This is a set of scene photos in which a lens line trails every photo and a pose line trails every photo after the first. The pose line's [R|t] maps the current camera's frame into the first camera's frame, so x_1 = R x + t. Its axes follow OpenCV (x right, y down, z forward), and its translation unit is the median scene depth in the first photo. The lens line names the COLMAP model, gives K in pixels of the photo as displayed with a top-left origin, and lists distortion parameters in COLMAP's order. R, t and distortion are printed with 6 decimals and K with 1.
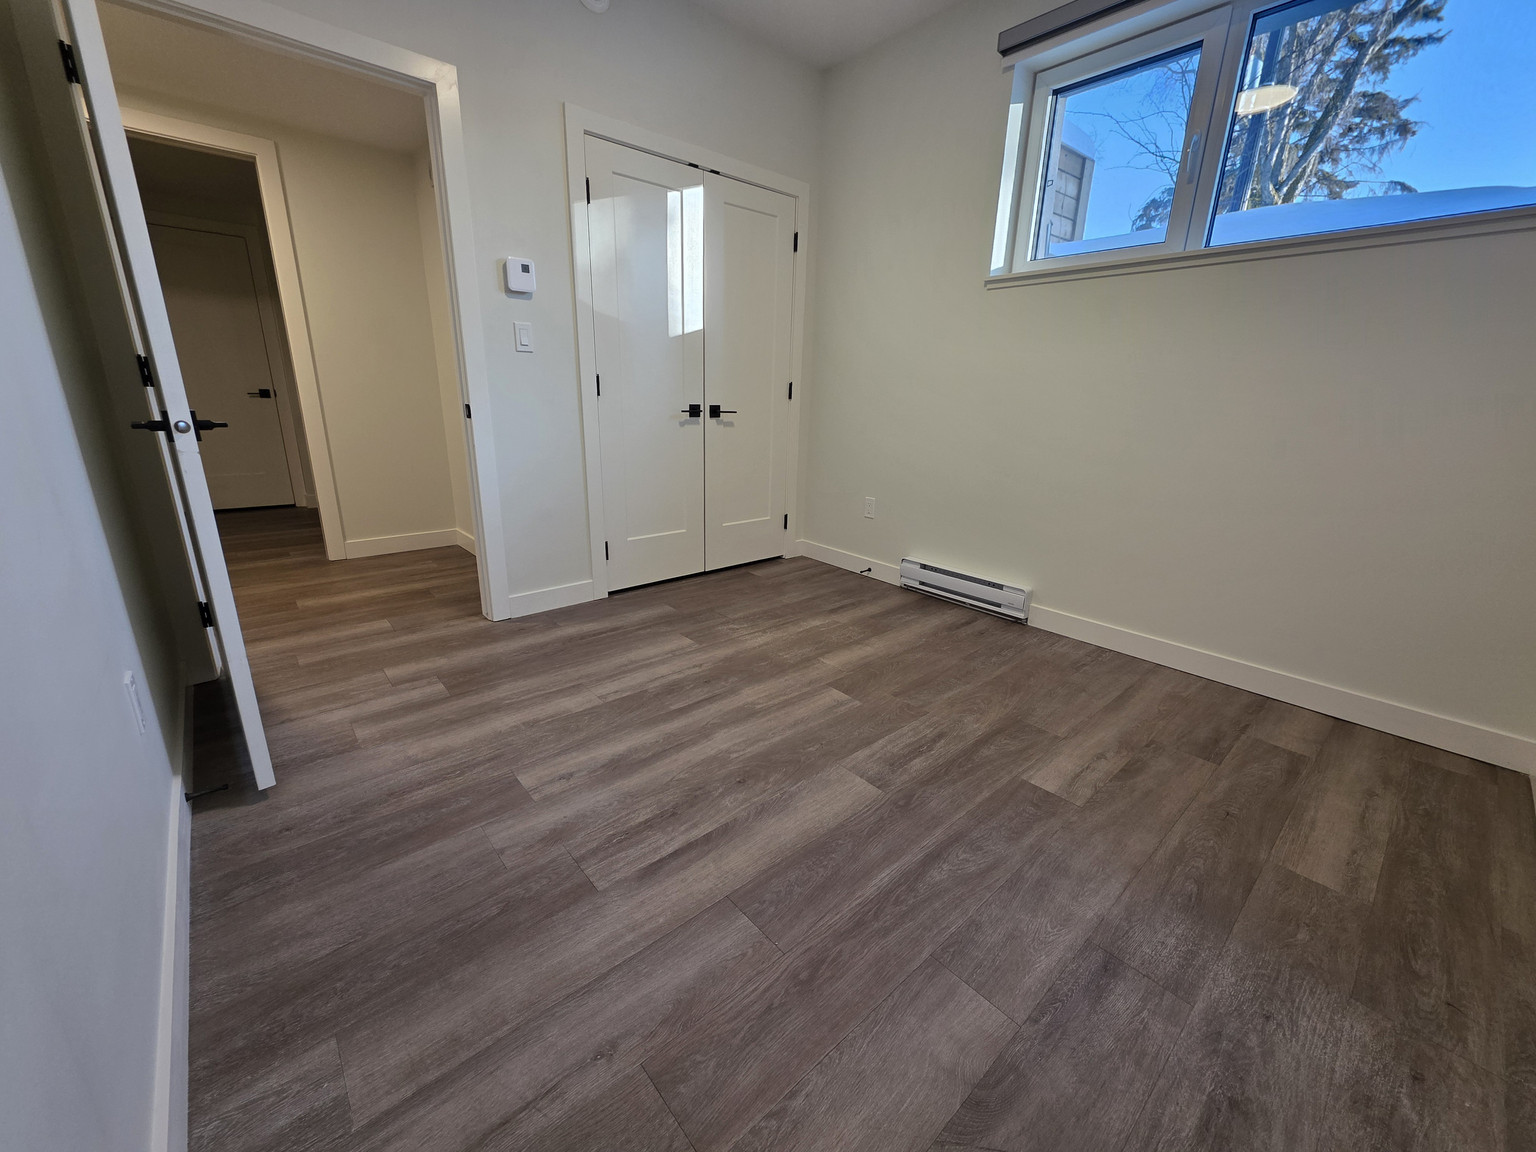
lens RADIAL K [[610.9, 0, 770.8], [0, 610.9, 572.7], [0, 0, 1]] dist [0.002200, 0.000078]
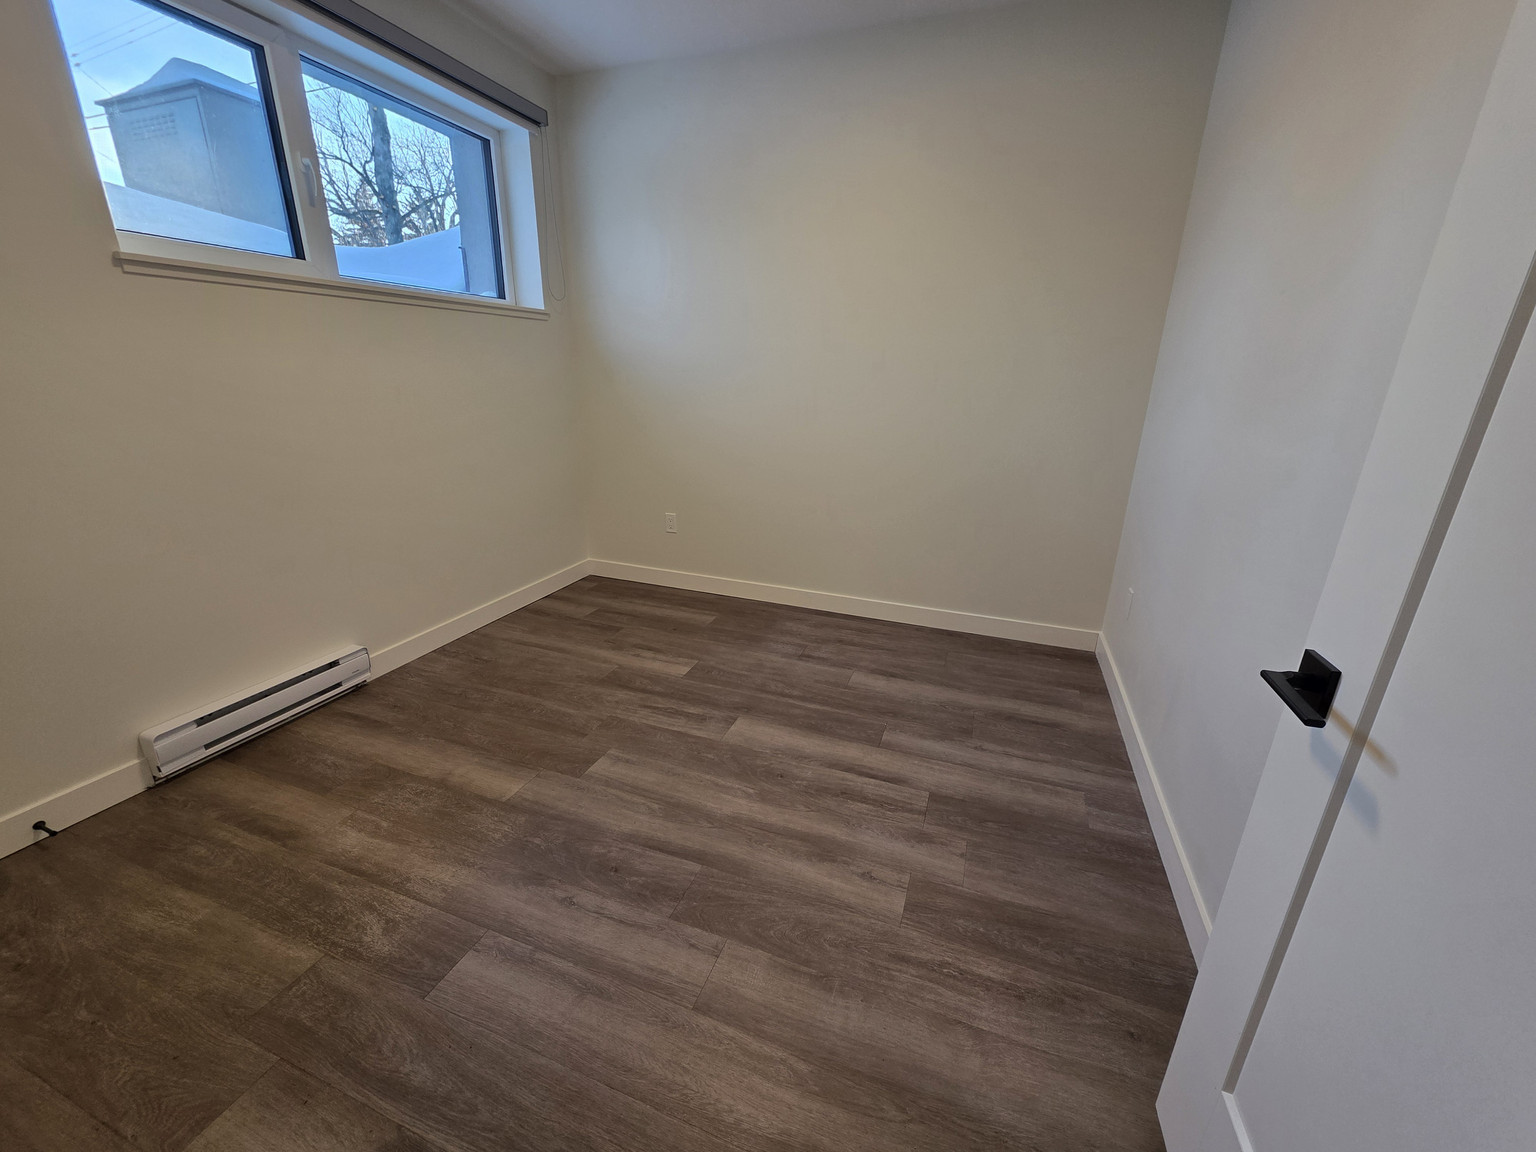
lens RADIAL K [[610.9, 0, 770.8], [0, 610.9, 572.7], [0, 0, 1]] dist [0.002200, 0.000078]
pose [[-0.469528, -0.316240, 0.824339, -0.839839], [0.217693, 0.863364, 0.455205, -0.517729], [-0.855659, 0.393184, -0.336531, 1.168712]]
